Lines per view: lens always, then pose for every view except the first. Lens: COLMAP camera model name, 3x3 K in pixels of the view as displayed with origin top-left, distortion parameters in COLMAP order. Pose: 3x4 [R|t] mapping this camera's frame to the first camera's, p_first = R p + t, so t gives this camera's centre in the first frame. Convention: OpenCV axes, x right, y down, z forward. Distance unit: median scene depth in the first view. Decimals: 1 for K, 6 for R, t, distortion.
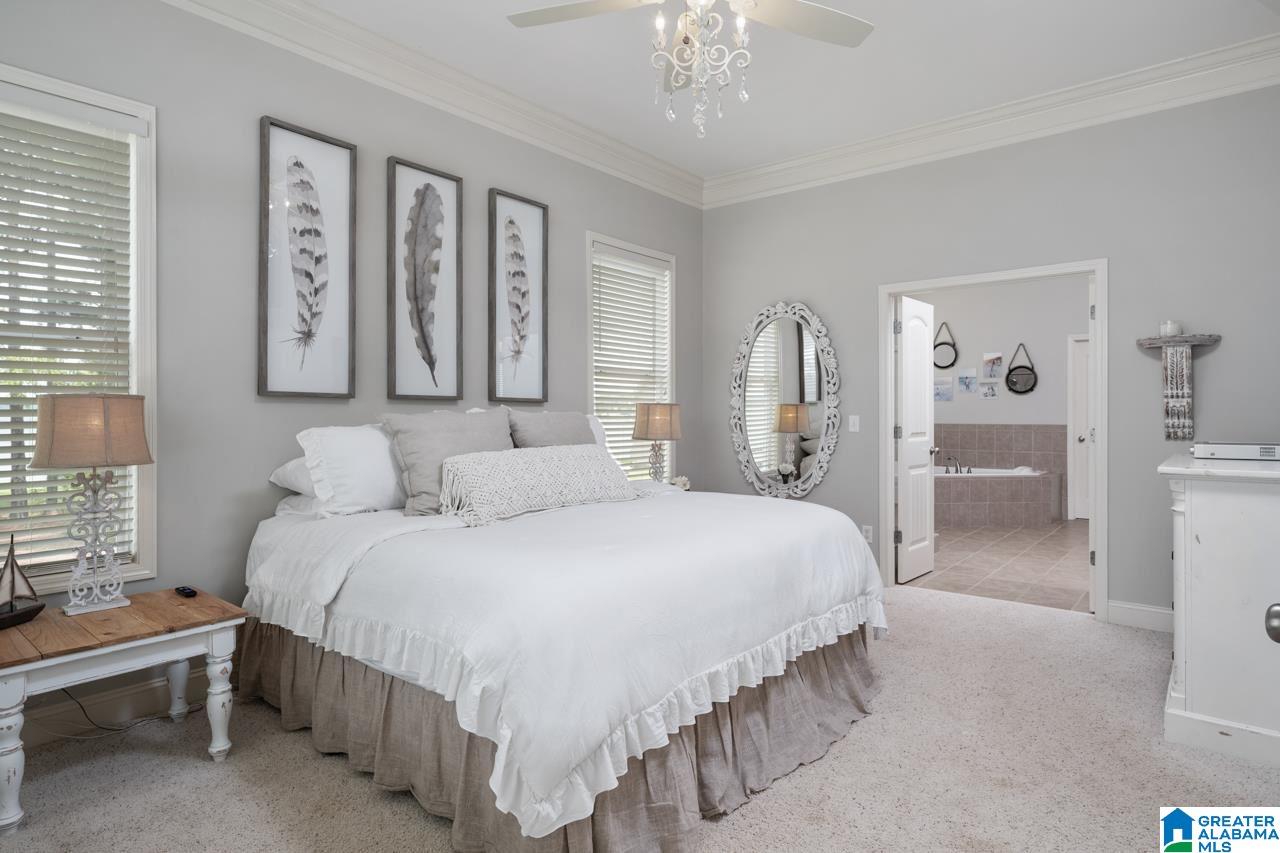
lens RADIAL K [[714.8, 0, 642.1], [0, 714.8, 415.2], [0, 0, 1]] dist [-0.004707, -0.000275]
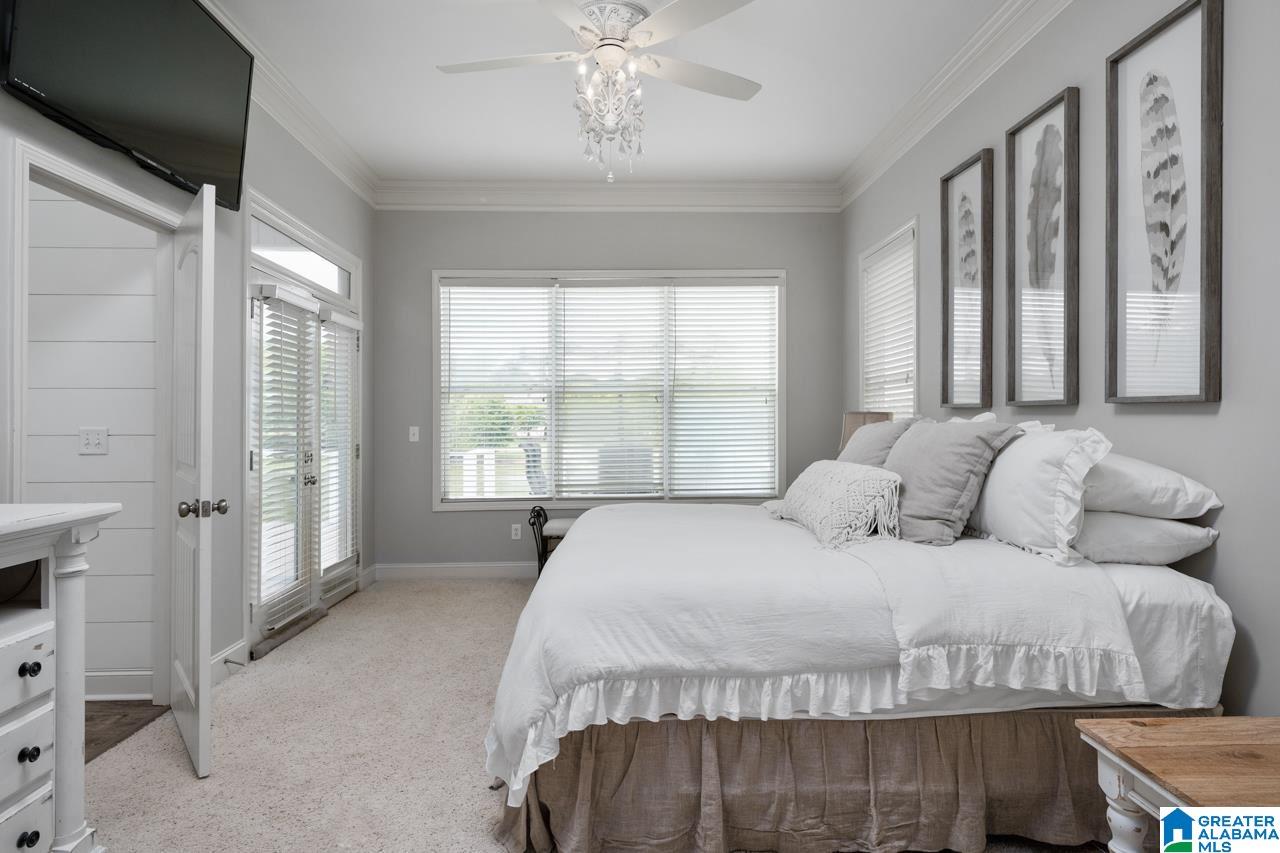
lens RADIAL K [[714.8, 0, 641.8], [0, 714.8, 422.3], [0, 0, 1]] dist [-0.004707, -0.000275]
pose [[-0.760915, 0.014960, -0.648679, 0.166631], [0.008049, 0.999875, 0.013617, -0.004565], [0.648801, 0.005140, -0.760940, 0.398162]]
